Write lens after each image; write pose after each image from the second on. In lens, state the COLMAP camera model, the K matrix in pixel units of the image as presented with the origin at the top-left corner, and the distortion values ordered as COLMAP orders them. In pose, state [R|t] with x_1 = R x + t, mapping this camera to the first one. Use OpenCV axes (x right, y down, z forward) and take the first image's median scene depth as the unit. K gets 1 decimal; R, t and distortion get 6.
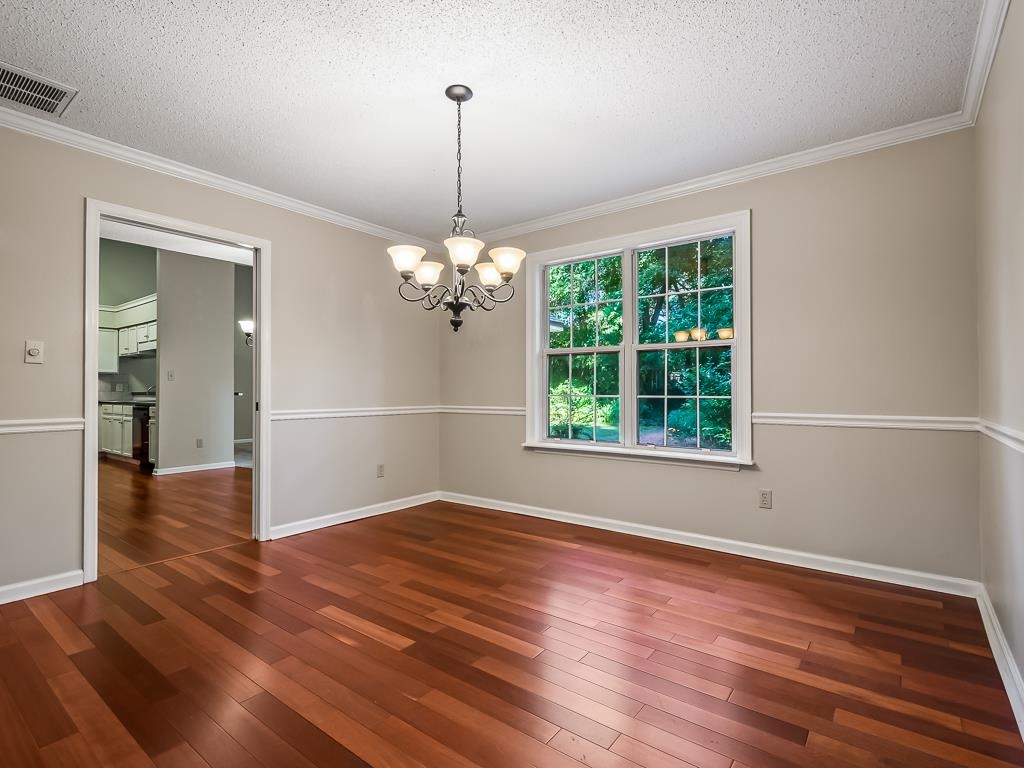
lens RADIAL K [[506.6, 0, 514.6], [0, 506.6, 391.6], [0, 0, 1]] dist [0.002067, -0.000448]
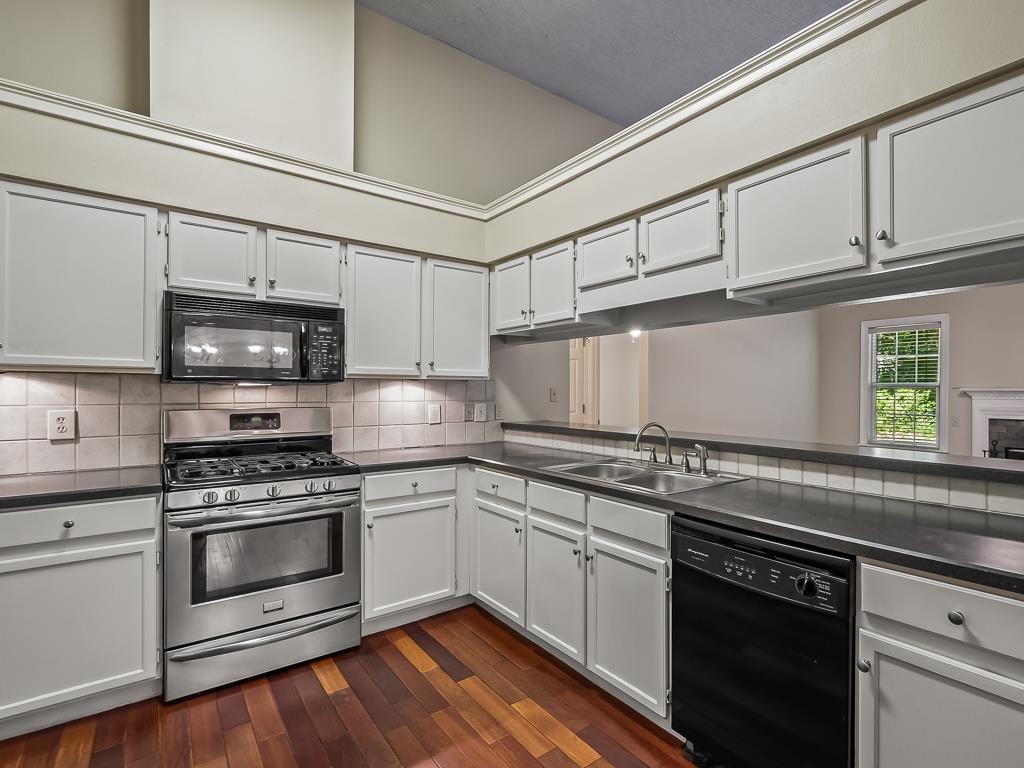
lens RADIAL K [[506.6, 0, 514.6], [0, 506.6, 391.6], [0, 0, 1]] dist [0.002067, -0.000448]
pose [[0.955636, 0.005569, -0.294499, -0.646364], [-0.001302, 0.999891, 0.014681, -0.031499], [0.294549, -0.013646, 0.955539, 0.629870]]
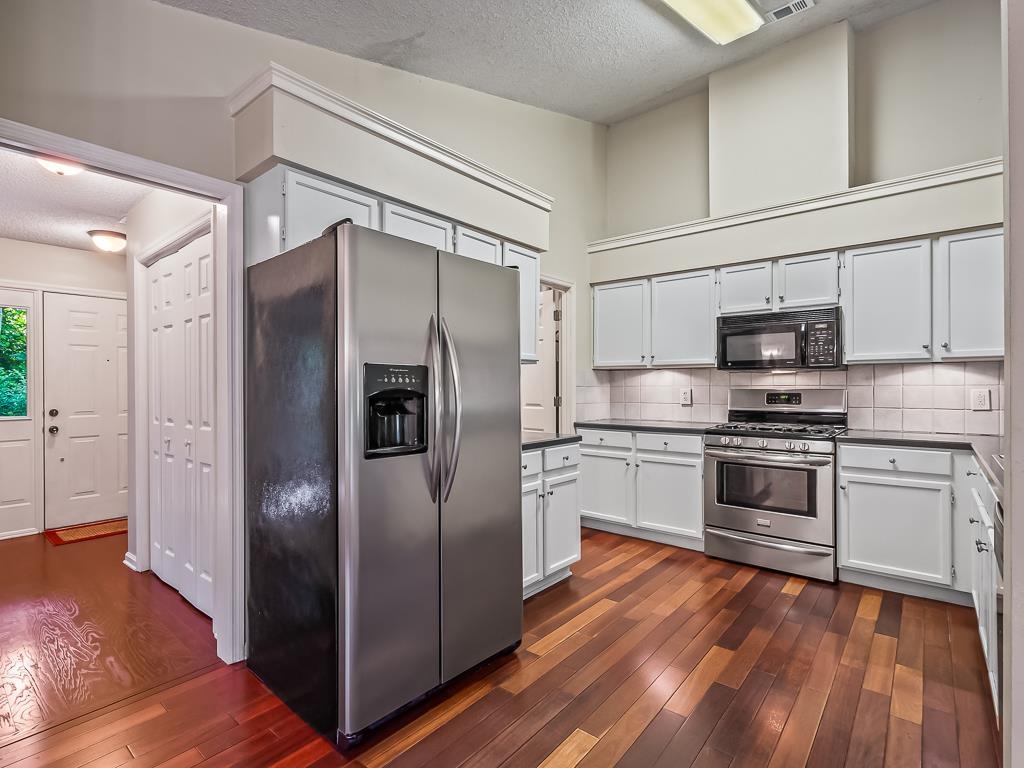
lens RADIAL K [[581.2, 0, 511.9], [0, 581.2, 390.8], [0, 0, 1]] dist [0.002130, 0.000514]
pose [[-0.112751, 0.001850, -0.993622, -0.378740], [0.011283, 0.999936, 0.000581, -0.018178], [0.993559, -0.011145, -0.112765, 0.706296]]
